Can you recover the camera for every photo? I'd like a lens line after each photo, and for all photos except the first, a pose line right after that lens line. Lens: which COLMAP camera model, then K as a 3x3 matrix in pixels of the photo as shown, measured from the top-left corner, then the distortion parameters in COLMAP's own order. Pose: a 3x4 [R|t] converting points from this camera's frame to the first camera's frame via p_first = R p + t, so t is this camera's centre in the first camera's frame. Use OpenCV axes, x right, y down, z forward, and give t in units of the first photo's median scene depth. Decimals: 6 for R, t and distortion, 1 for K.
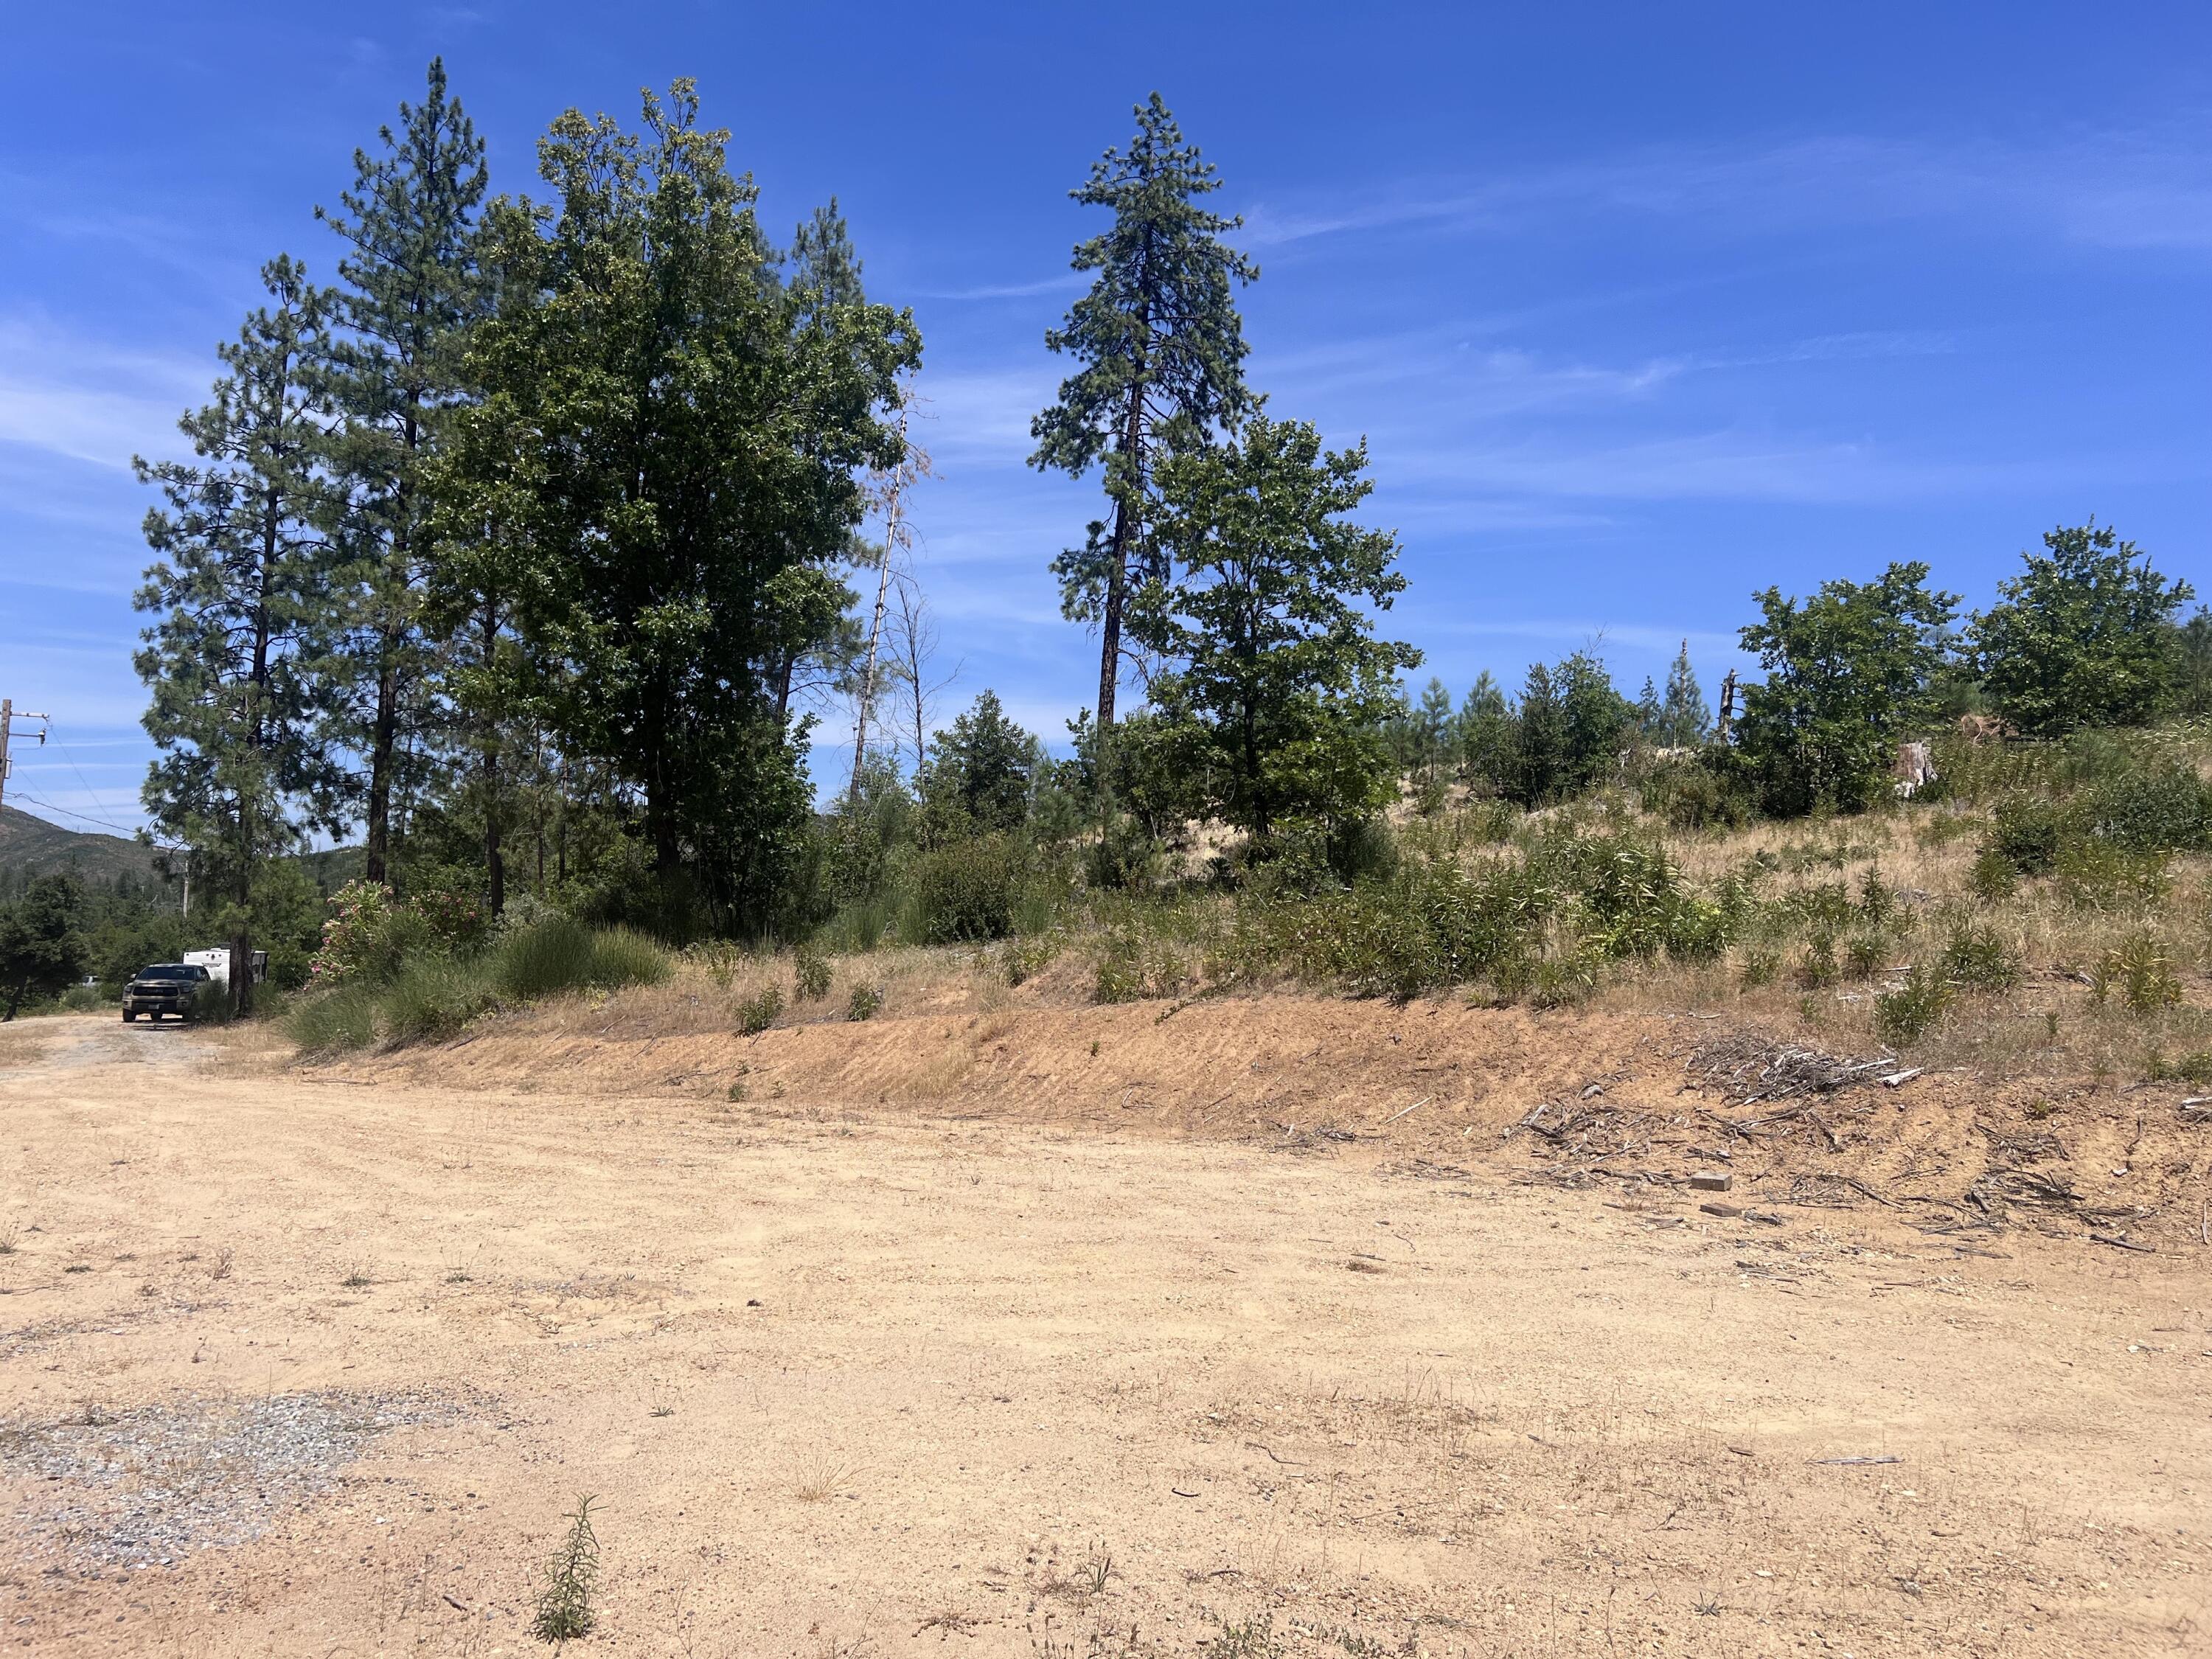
lens RADIAL K [[1673.1, 0, 1106.0], [0, 1673.1, 829.5], [0, 0, 1]] dist [0.082457, -0.107311]
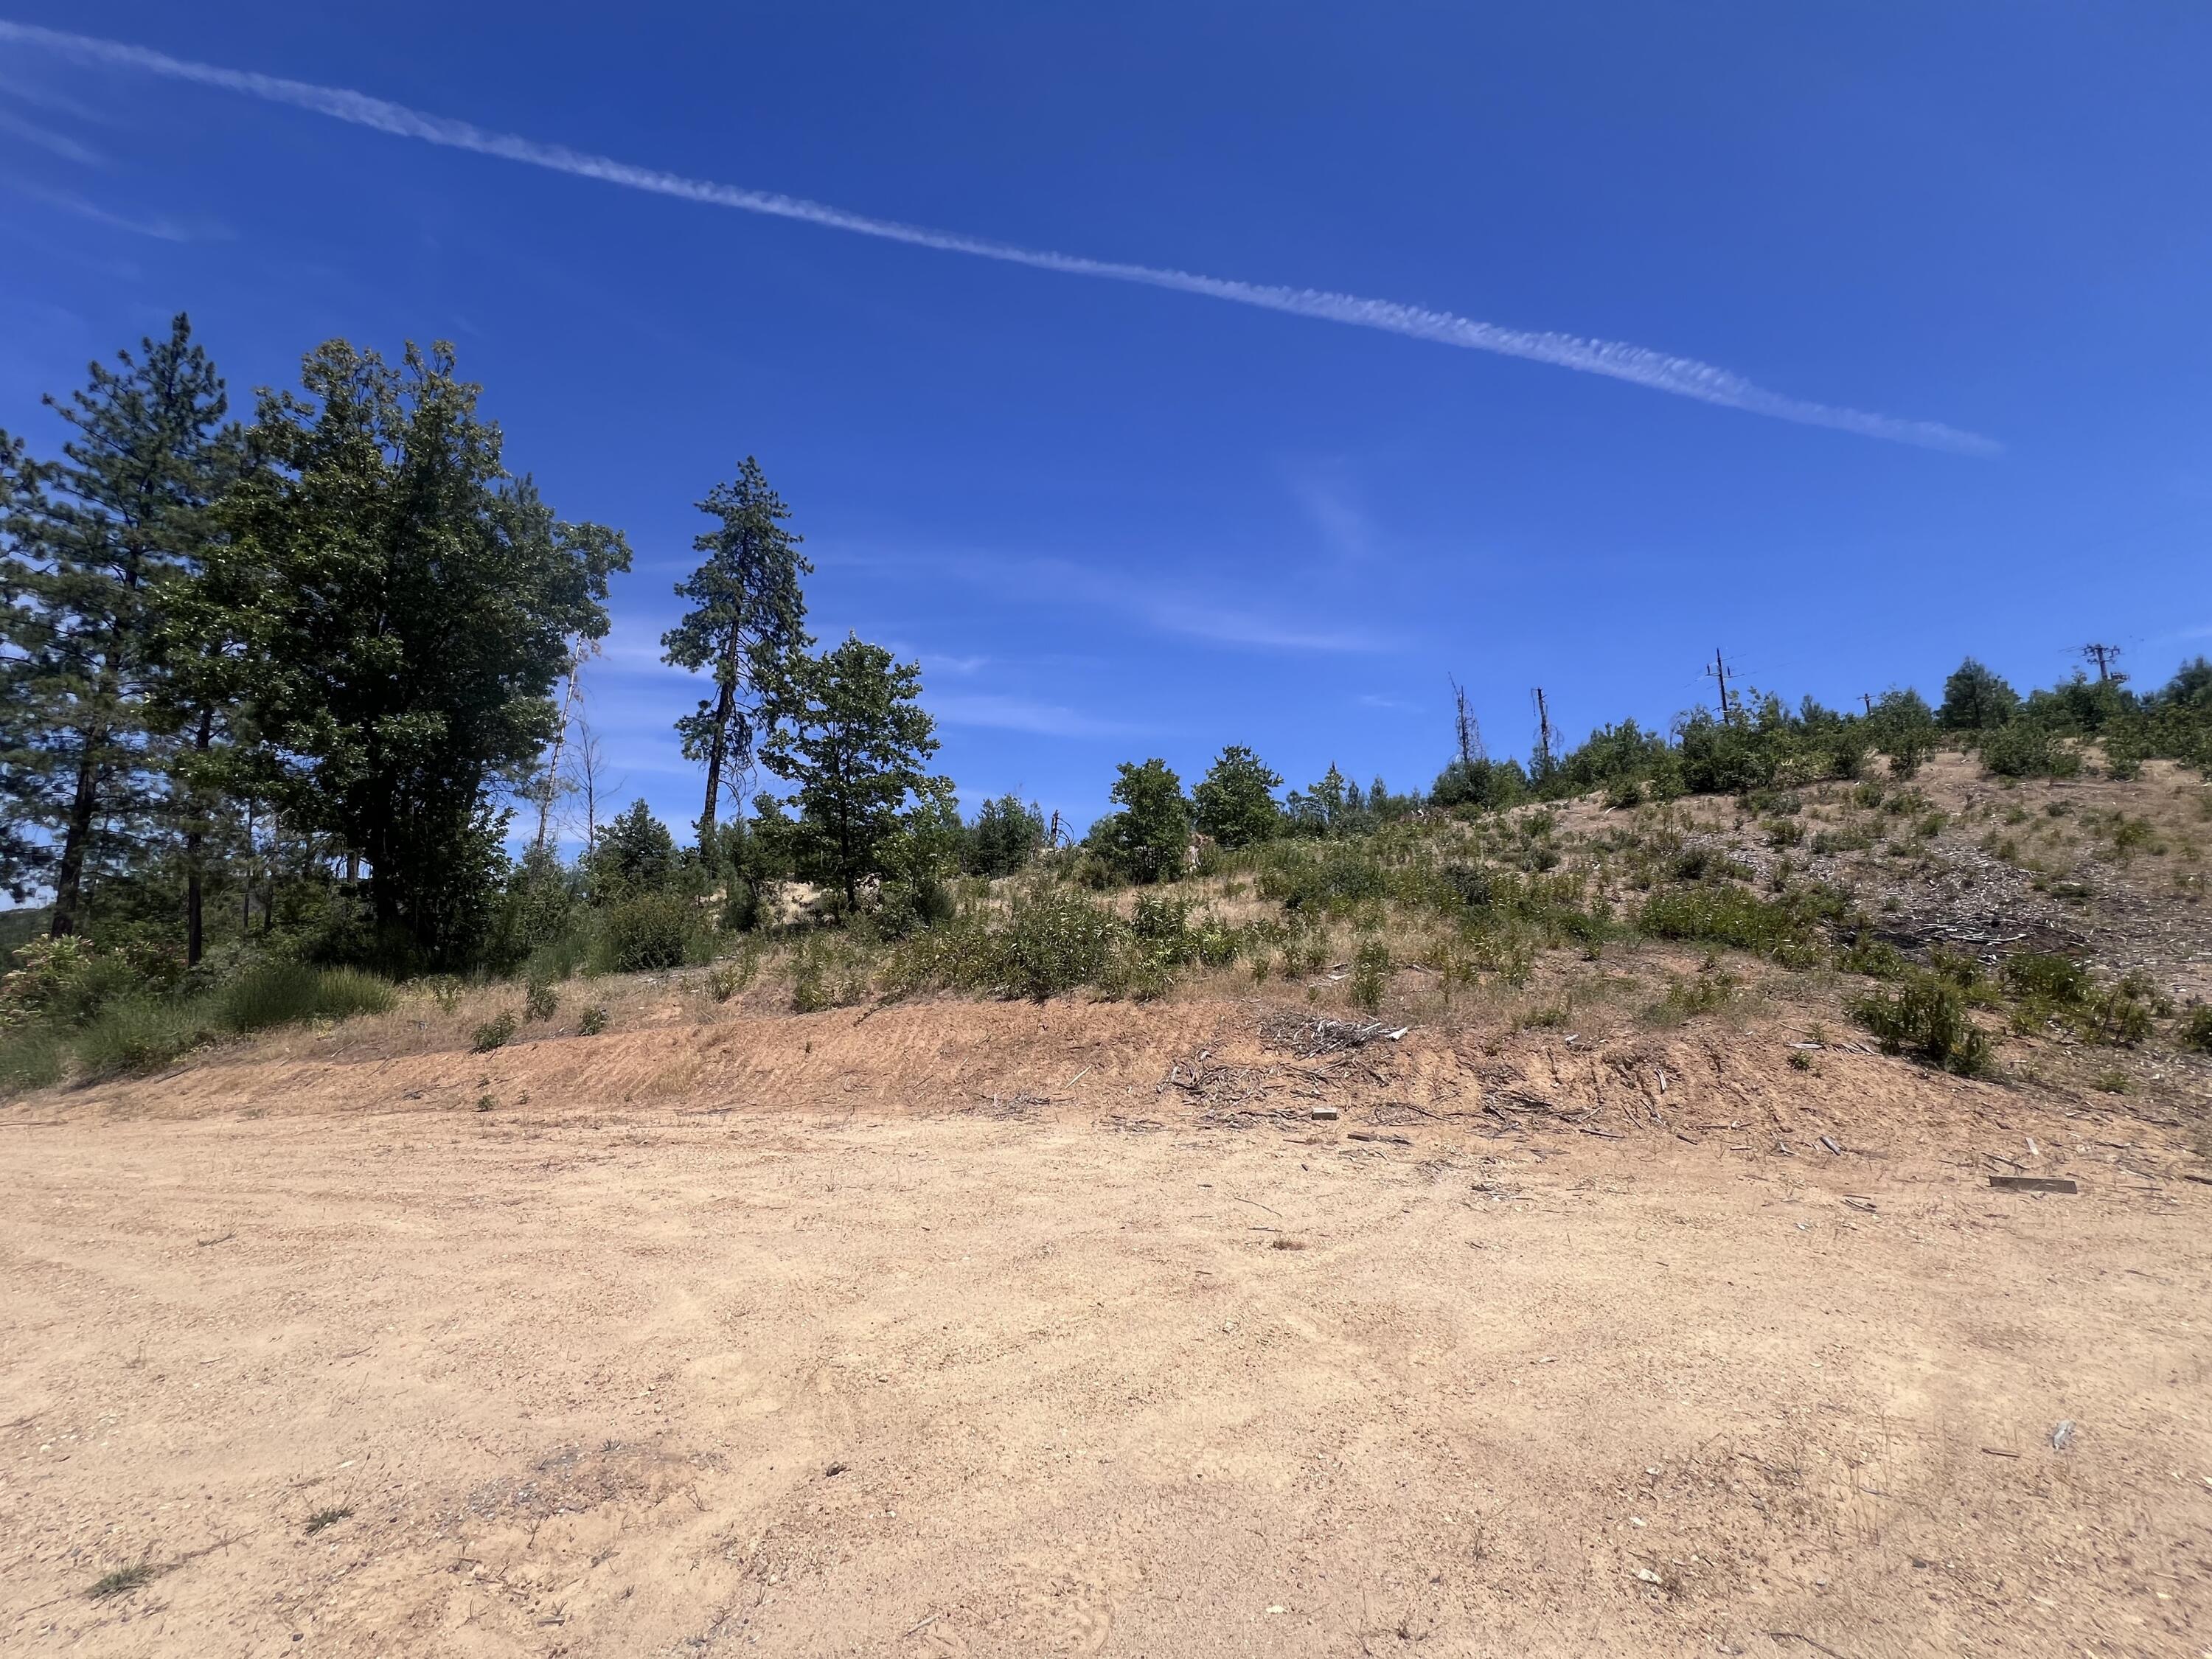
lens RADIAL K [[883.1, 0, 1100.3], [0, 883.1, 827.7], [0, 0, 1]] dist [-0.006880, 0.003346]
pose [[0.893842, 0.031582, 0.447269, -0.071534], [0.001973, 0.997230, -0.074357, 0.003441], [-0.448378, 0.067346, 0.891303, 0.137864]]
